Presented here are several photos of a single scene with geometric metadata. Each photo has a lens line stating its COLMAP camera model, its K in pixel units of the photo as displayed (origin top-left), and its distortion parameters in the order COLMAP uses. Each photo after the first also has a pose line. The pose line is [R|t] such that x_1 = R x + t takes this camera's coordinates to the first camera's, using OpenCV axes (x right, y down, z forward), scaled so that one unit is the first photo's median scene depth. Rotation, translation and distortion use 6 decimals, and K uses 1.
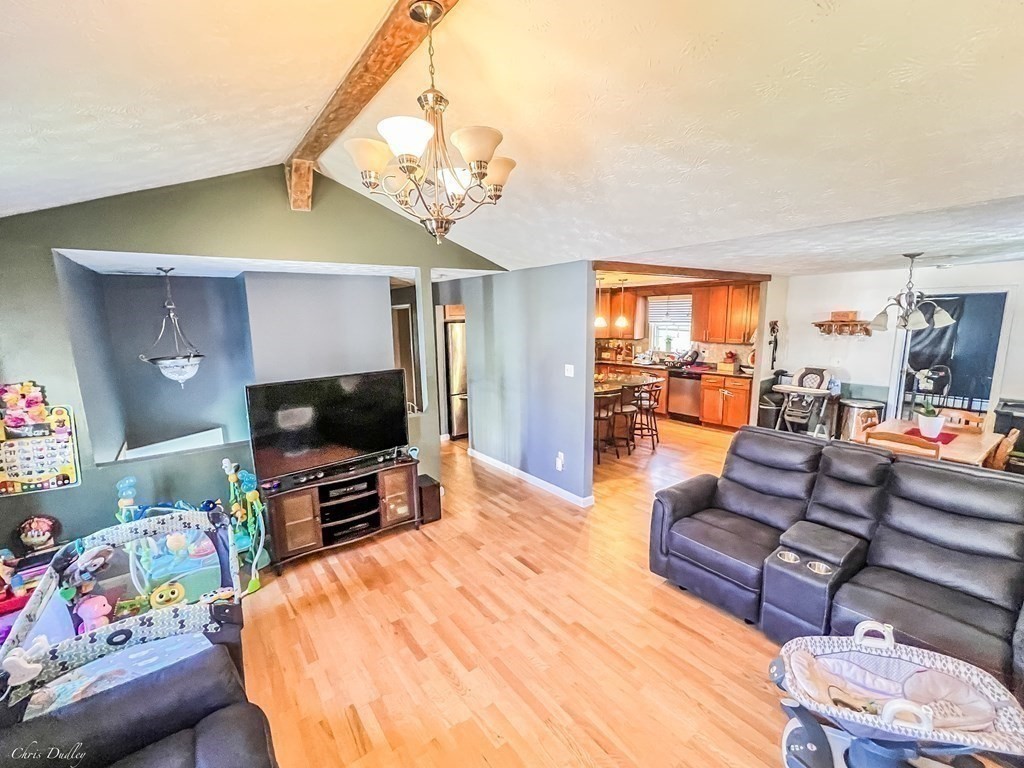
lens RADIAL K [[433.4, 0, 510.9], [0, 433.4, 383.7], [0, 0, 1]] dist [-0.001165, -0.000575]
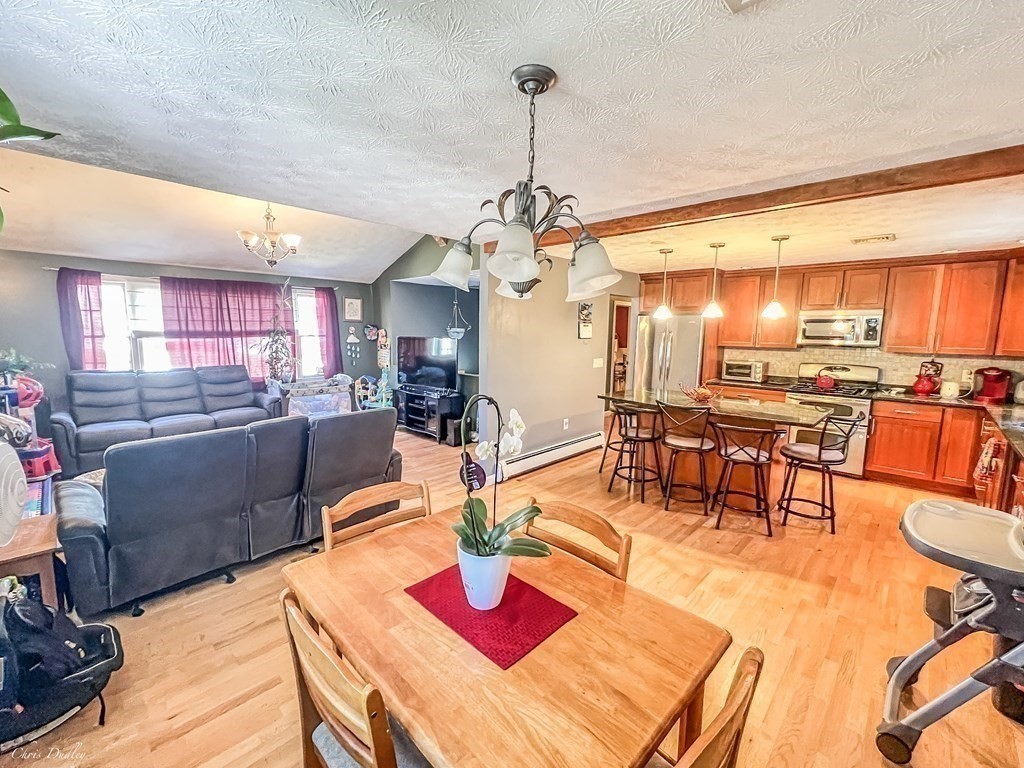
lens RADIAL K [[412.9, 0, 515.1], [0, 412.9, 386.4], [0, 0, 1]] dist [0.001595, -0.000260]
pose [[0.172224, 0.157502, -0.972385, 0.977152], [-0.172414, 0.976716, 0.127666, -0.073760], [0.969852, 0.145666, 0.195370, 0.766163]]
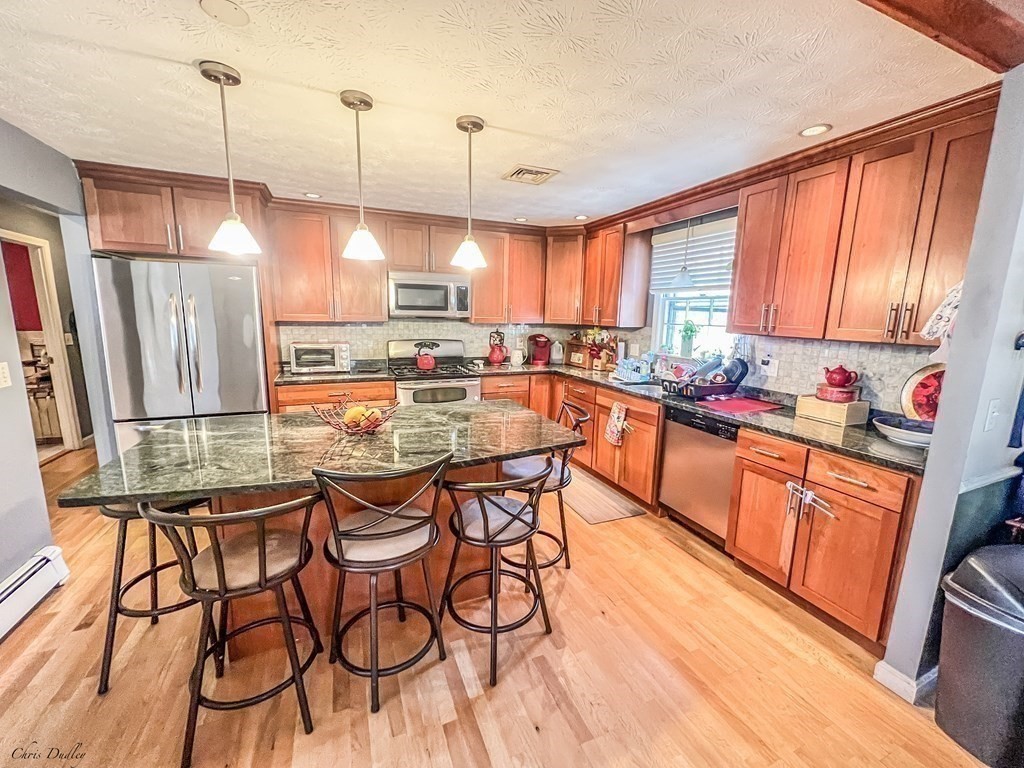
lens RADIAL K [[412.9, 0, 512.0], [0, 412.9, 387.8], [0, 0, 1]] dist [0.001595, -0.000260]
pose [[0.968551, 0.079584, -0.235743, 0.495635], [-0.075513, 0.996799, 0.026263, -0.069421], [0.237078, -0.007635, 0.971461, 0.926099]]
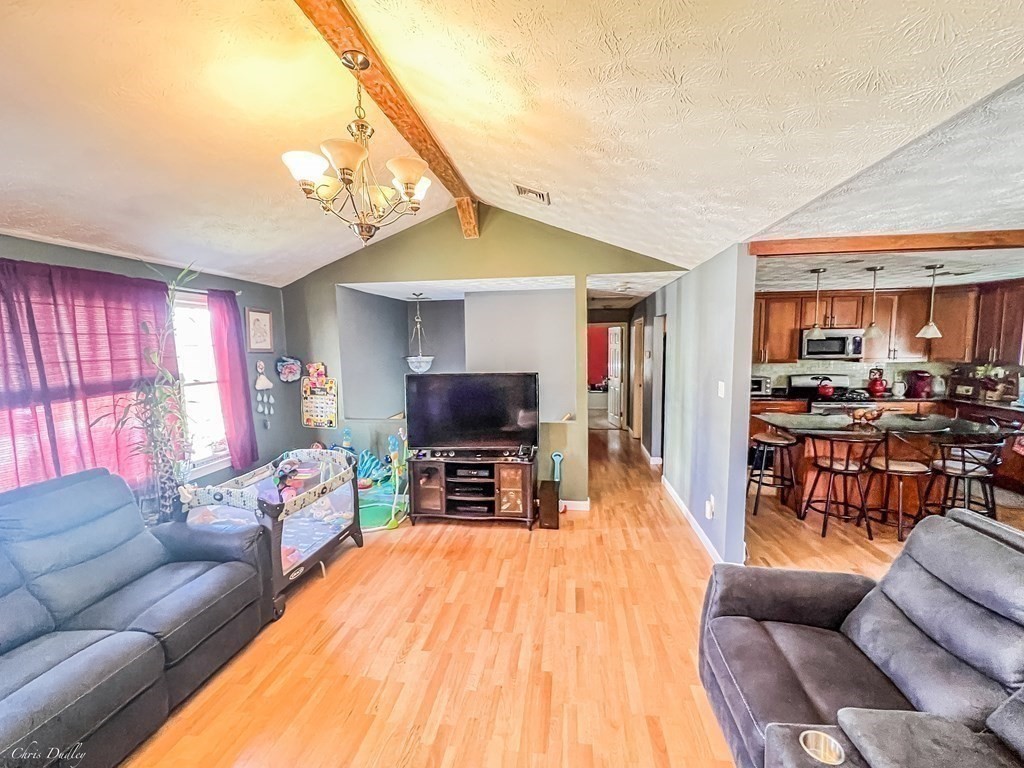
lens RADIAL K [[433.4, 0, 514.1], [0, 433.4, 386.0], [0, 0, 1]] dist [-0.001165, -0.000575]
pose [[0.711730, 0.075303, -0.698405, 0.360537], [-0.110198, 0.993896, -0.005137, 0.007187], [0.693755, 0.080619, 0.715684, 0.174670]]
